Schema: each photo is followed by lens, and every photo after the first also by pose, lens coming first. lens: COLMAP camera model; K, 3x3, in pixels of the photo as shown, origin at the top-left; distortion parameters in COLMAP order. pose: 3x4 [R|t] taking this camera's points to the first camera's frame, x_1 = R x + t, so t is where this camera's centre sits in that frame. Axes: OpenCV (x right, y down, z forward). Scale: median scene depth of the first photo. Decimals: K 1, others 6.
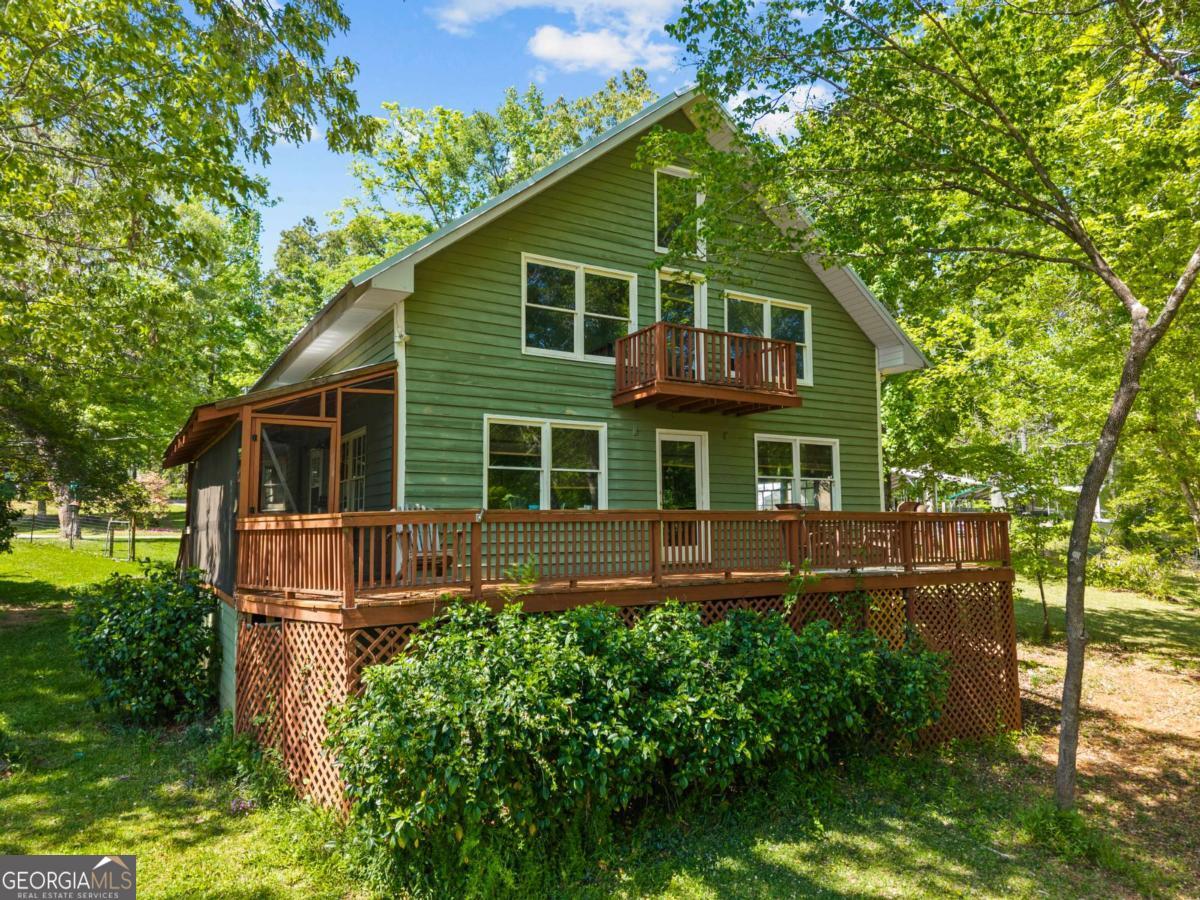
lens RADIAL K [[820.5, 0, 600.2], [0, 820.5, 444.0], [0, 0, 1]] dist [0.043028, -0.039819]
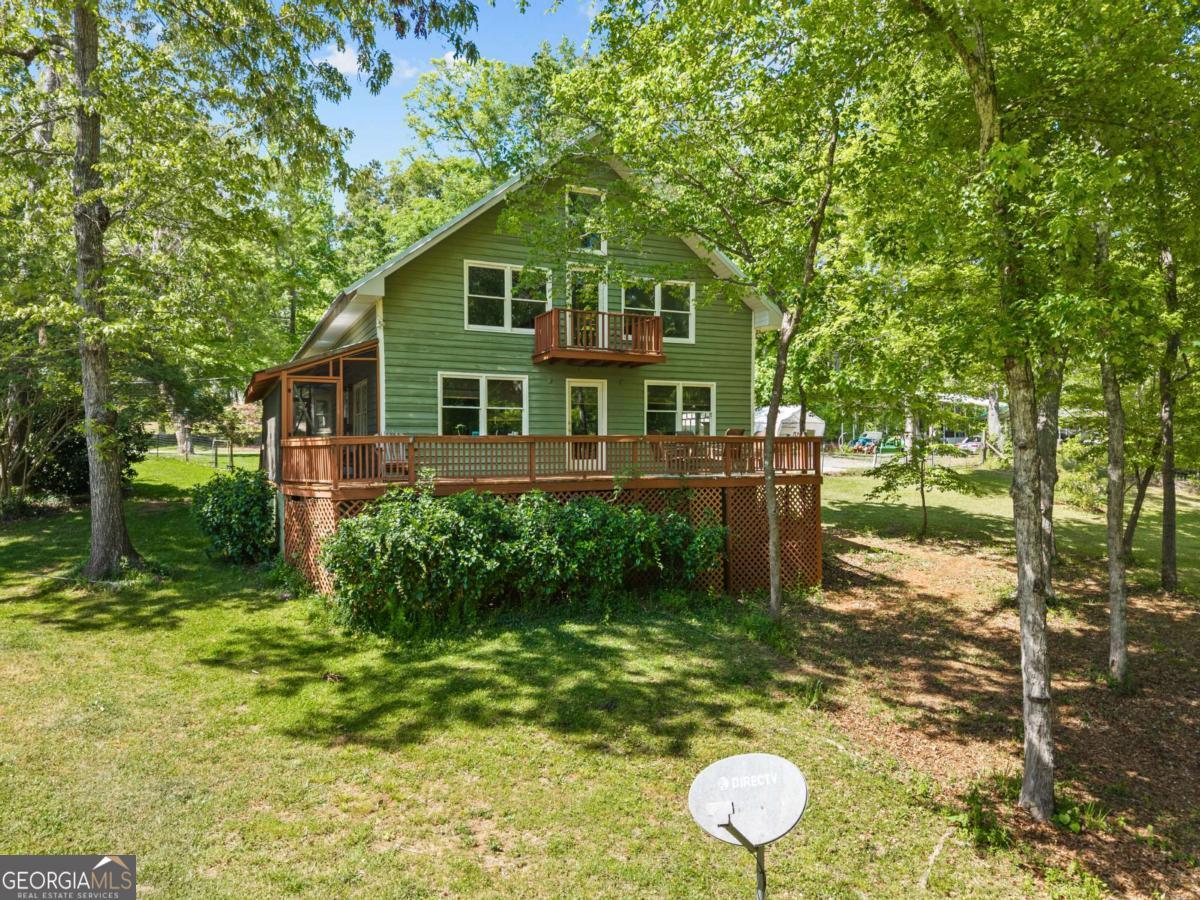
lens RADIAL K [[820.5, 0, 599.7], [0, 820.5, 453.6], [0, 0, 1]] dist [0.043028, -0.039819]
pose [[0.994920, 0.004922, -0.100549, 0.283234], [0.005917, 0.994218, 0.107221, -0.043231], [0.100496, -0.107272, 0.989138, -0.449117]]
